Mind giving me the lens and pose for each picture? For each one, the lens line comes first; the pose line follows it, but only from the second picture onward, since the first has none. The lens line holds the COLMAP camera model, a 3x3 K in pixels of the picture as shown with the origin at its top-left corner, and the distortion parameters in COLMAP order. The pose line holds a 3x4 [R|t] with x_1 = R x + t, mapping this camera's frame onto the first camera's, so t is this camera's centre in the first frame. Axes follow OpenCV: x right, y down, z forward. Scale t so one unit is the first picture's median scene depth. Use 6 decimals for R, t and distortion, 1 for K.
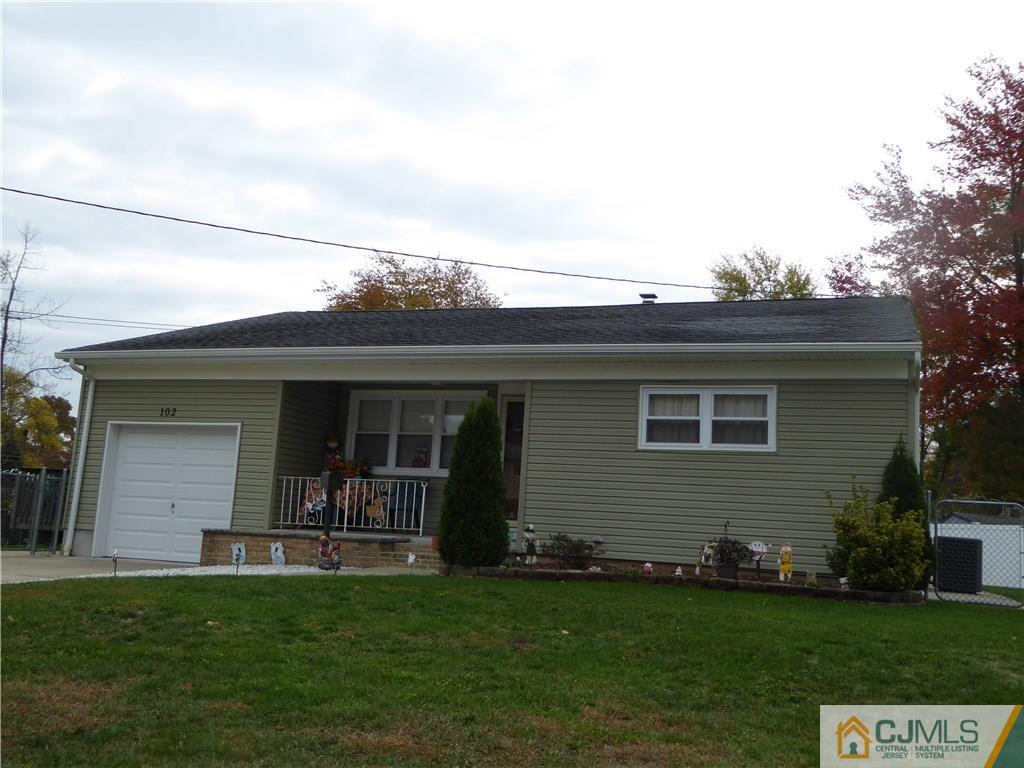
lens RADIAL K [[983.4, 0, 520.4], [0, 983.4, 376.7], [0, 0, 1]] dist [-0.001658, 0.000000]
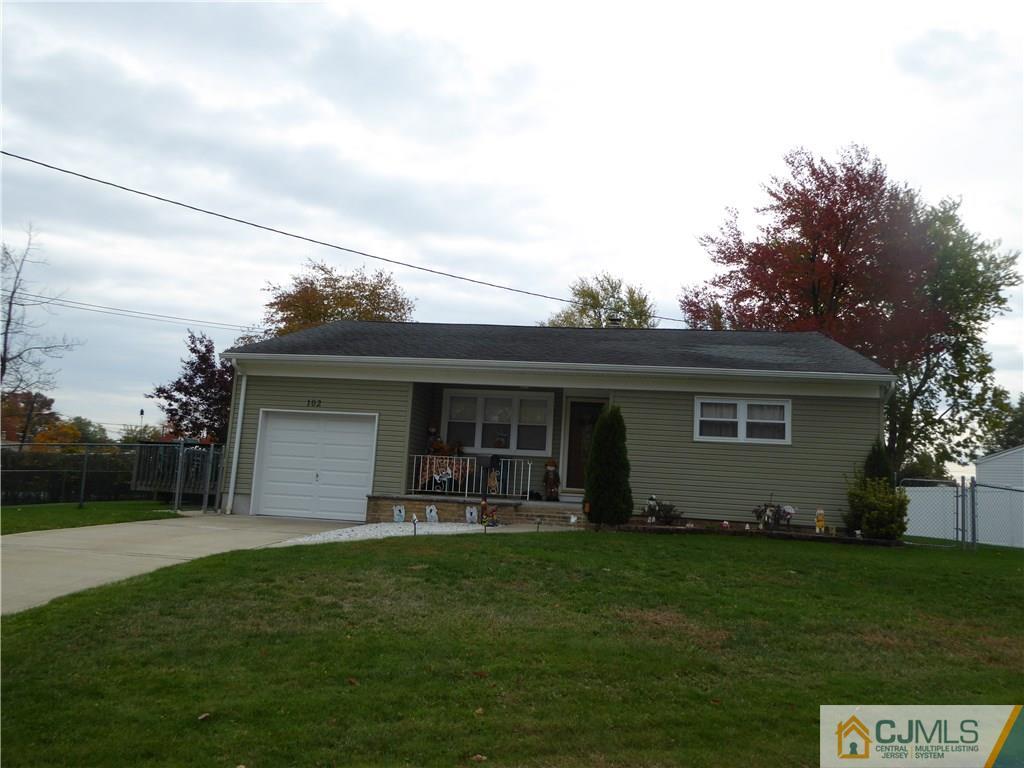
lens RADIAL K [[790.1, 0, 509.1], [0, 790.1, 374.6], [0, 0, 1]] dist [-0.016717, -0.003613]
pose [[0.982163, 0.029950, 0.185632, -0.349562], [-0.033406, 0.999321, 0.015518, -0.030245], [-0.185042, -0.021442, 0.982497, -0.072832]]
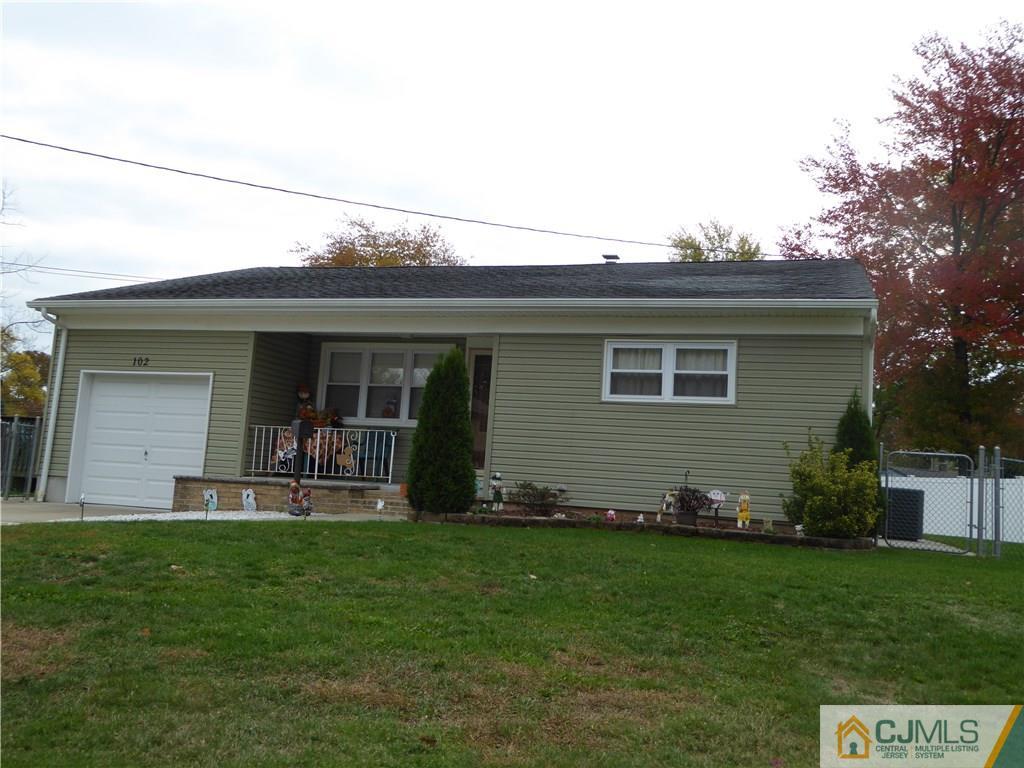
lens RADIAL K [[923.6, 0, 521.2], [0, 923.6, 380.4], [0, 0, 1]] dist [0.000895, -0.002961]
pose [[0.999177, 0.009868, 0.039335, -0.003339], [-0.011636, 0.998921, 0.044965, 0.009232], [-0.038849, -0.045386, 0.998214, 0.036533]]
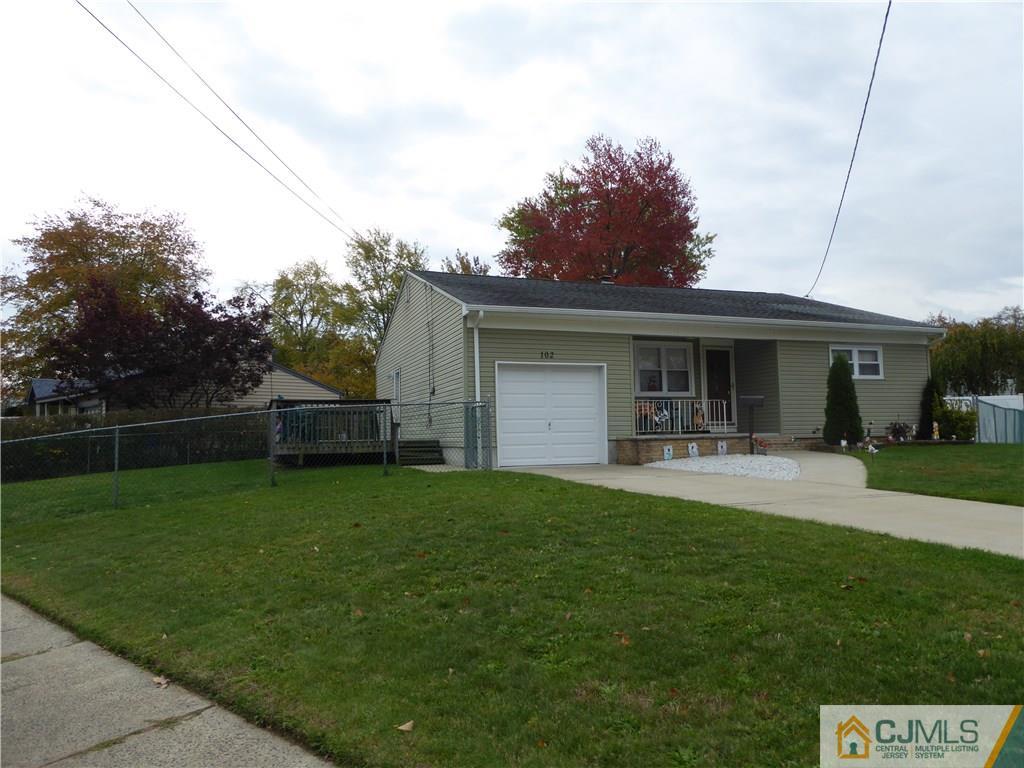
lens RADIAL K [[727.4, 0, 504.9], [0, 727.4, 376.9], [0, 0, 1]] dist [-0.051733, 0.000200]
pose [[0.780895, -0.014564, 0.624493, -1.183520], [-0.041130, 0.996360, 0.074668, -0.006553], [-0.623307, -0.083994, 0.777453, 0.313109]]
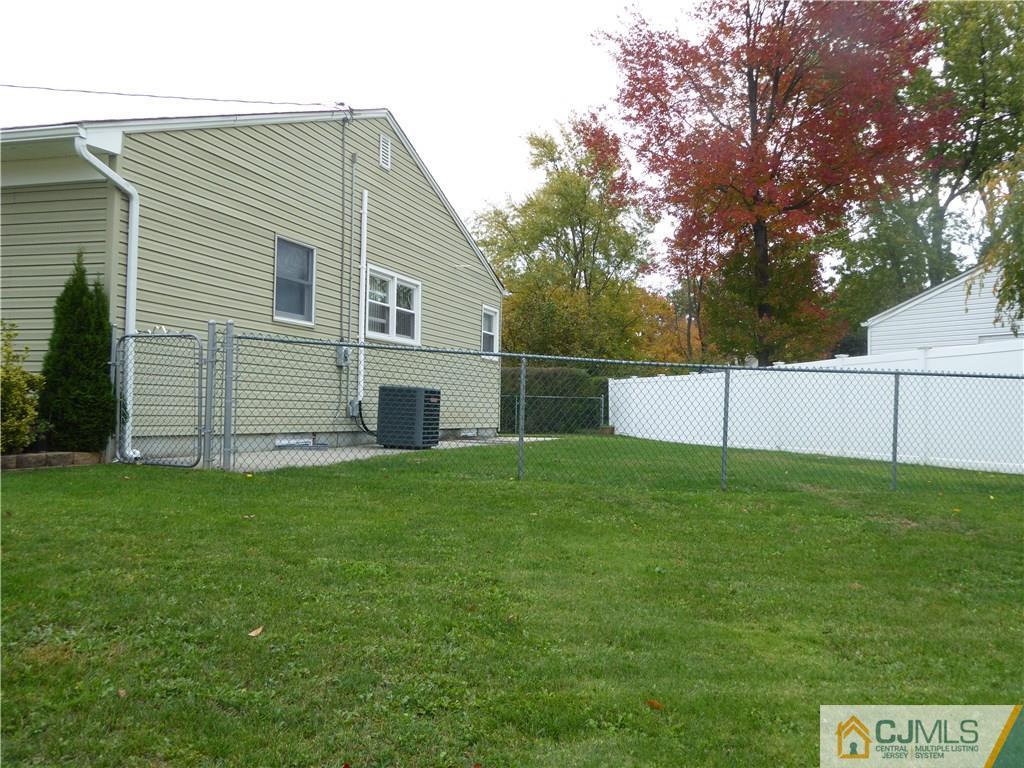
lens RADIAL K [[923.6, 0, 517.0], [0, 923.6, 377.6], [0, 0, 1]] dist [0.000895, -0.002961]
pose [[0.998040, -0.040903, 0.047352, 0.604747], [0.034644, 0.991401, 0.126193, 0.066232], [-0.052107, -0.124305, 0.990875, 0.232473]]
